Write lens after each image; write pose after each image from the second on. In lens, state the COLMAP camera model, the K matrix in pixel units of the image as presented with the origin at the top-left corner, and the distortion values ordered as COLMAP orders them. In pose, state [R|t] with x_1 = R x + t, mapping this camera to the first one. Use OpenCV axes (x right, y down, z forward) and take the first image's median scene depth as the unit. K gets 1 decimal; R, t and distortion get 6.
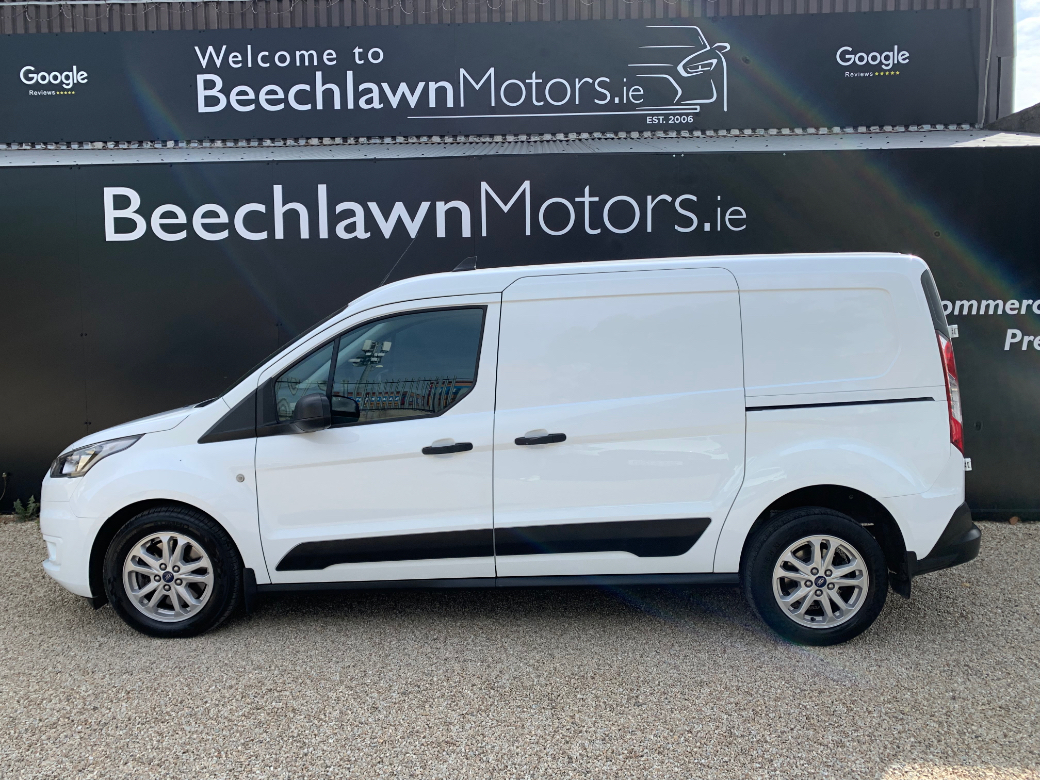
lens RADIAL K [[794.2, 0, 511.4], [0, 794.2, 388.6], [0, 0, 1]] dist [0.039142, -0.020145]
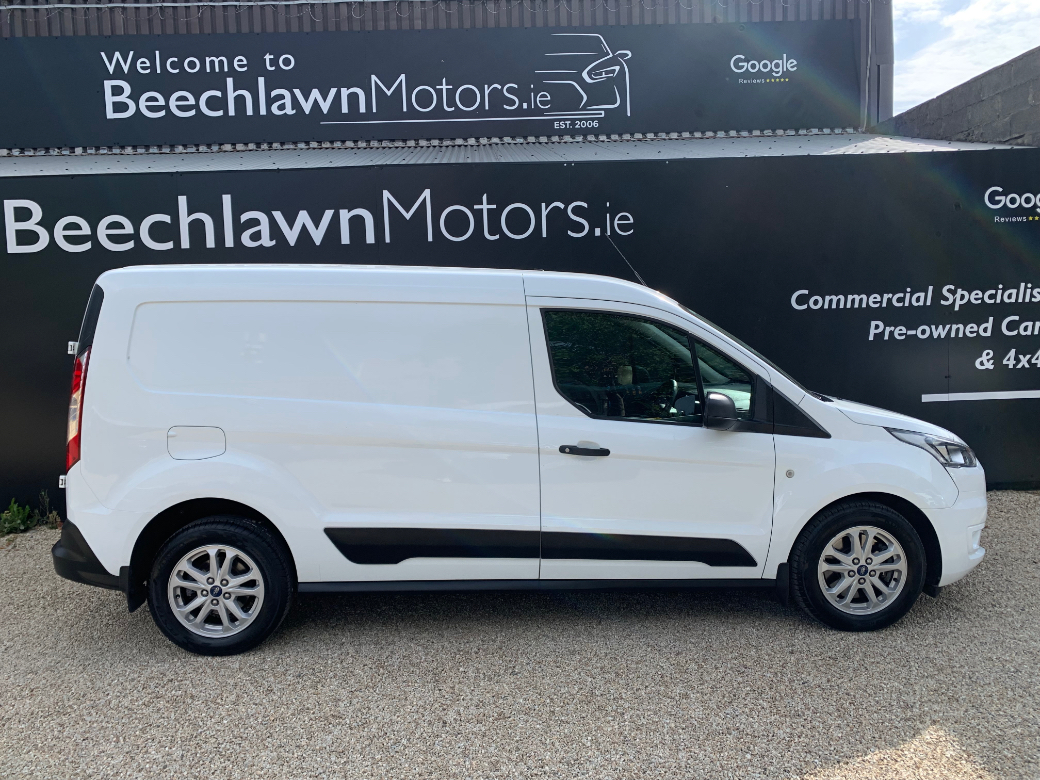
lens RADIAL K [[794.2, 0, 511.8], [0, 794.2, 388.2], [0, 0, 1]] dist [0.039142, -0.020145]
pose [[0.997014, -0.028608, 0.071720, 0.047854], [0.028185, 0.999579, 0.006909, -0.003783], [-0.071888, -0.004867, 0.997401, -0.053796]]
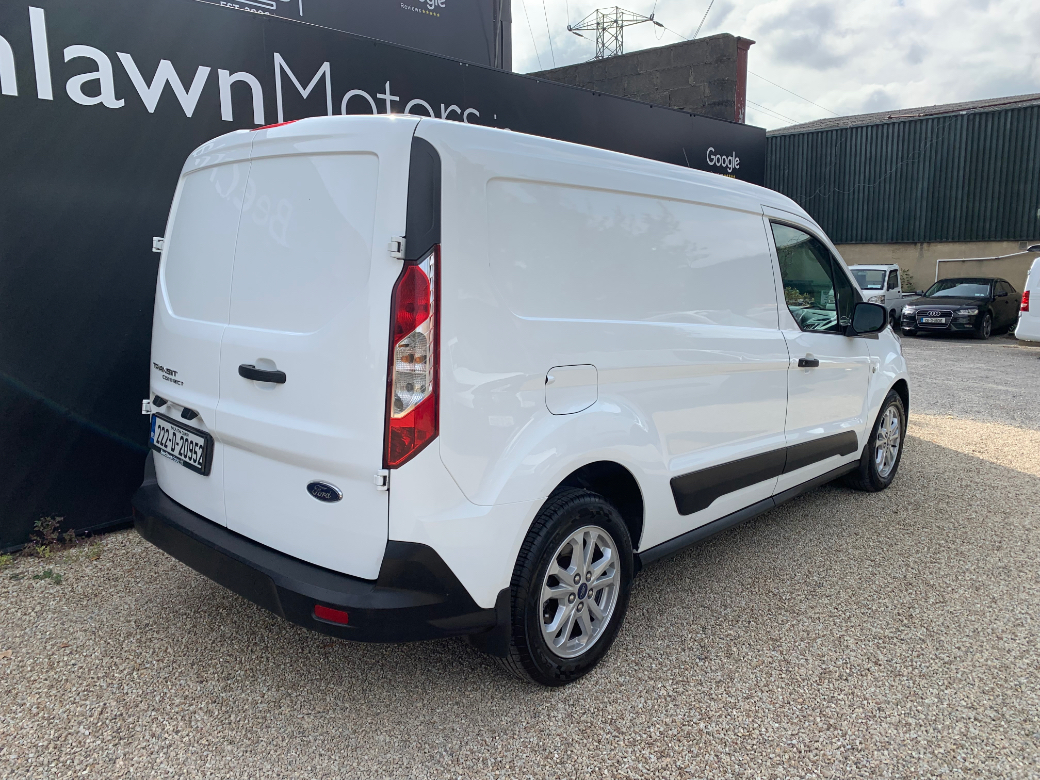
lens RADIAL K [[794.2, 0, 521.3], [0, 794.2, 372.5], [0, 0, 1]] dist [0.039142, -0.020145]
pose [[0.660806, -0.112898, 0.742017, -0.479976], [0.064290, 0.993503, 0.093907, -0.014053], [-0.747798, -0.014350, 0.663771, 0.312709]]
